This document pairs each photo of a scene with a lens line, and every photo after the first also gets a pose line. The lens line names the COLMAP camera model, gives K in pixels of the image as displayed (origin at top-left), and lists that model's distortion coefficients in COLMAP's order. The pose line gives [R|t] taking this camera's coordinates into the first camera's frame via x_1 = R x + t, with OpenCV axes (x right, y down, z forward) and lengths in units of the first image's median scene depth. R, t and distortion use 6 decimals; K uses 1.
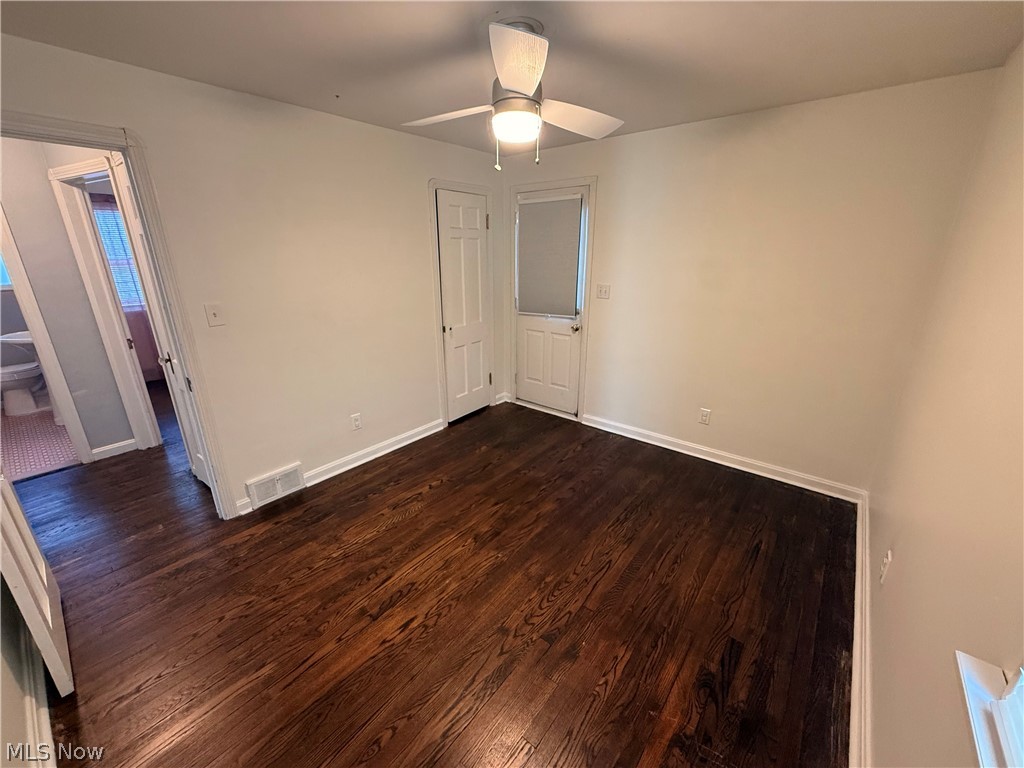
lens RADIAL K [[411.4, 0, 506.1], [0, 411.4, 384.7], [0, 0, 1]] dist [0.000551, -0.000179]
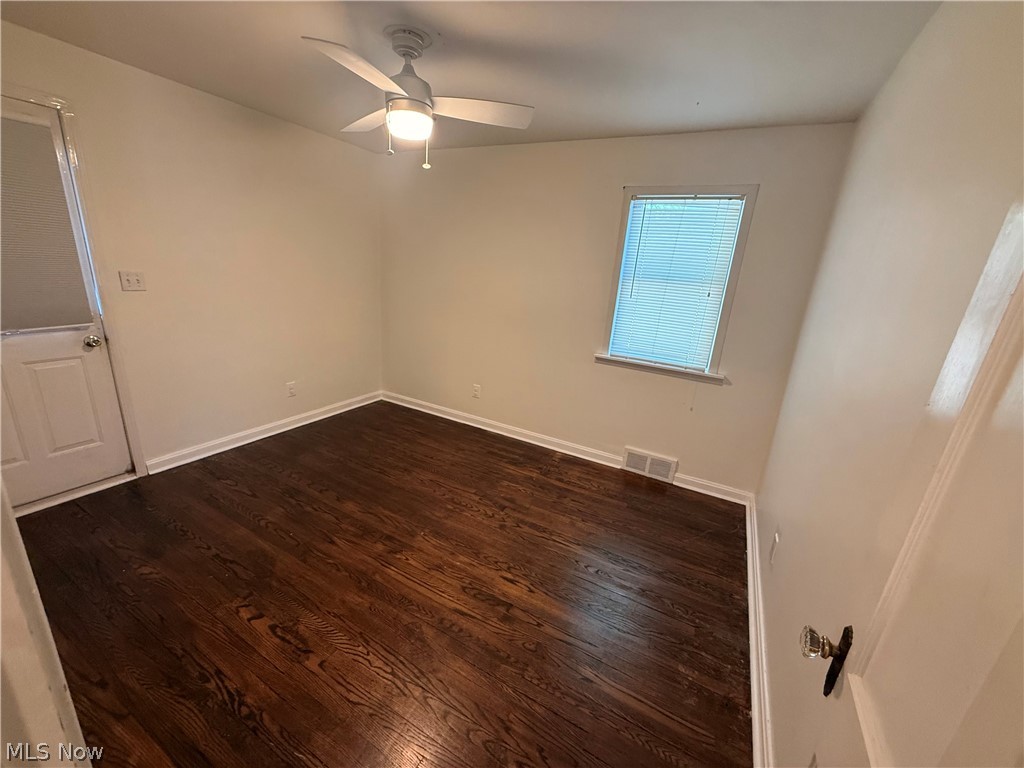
lens RADIAL K [[411.4, 0, 508.2], [0, 411.4, 388.1], [0, 0, 1]] dist [0.000551, -0.000179]
pose [[-0.192339, -0.292112, 0.936844, -0.933050], [0.238078, 0.912258, 0.333324, -0.219022], [-0.952011, 0.287153, -0.105917, 0.802837]]
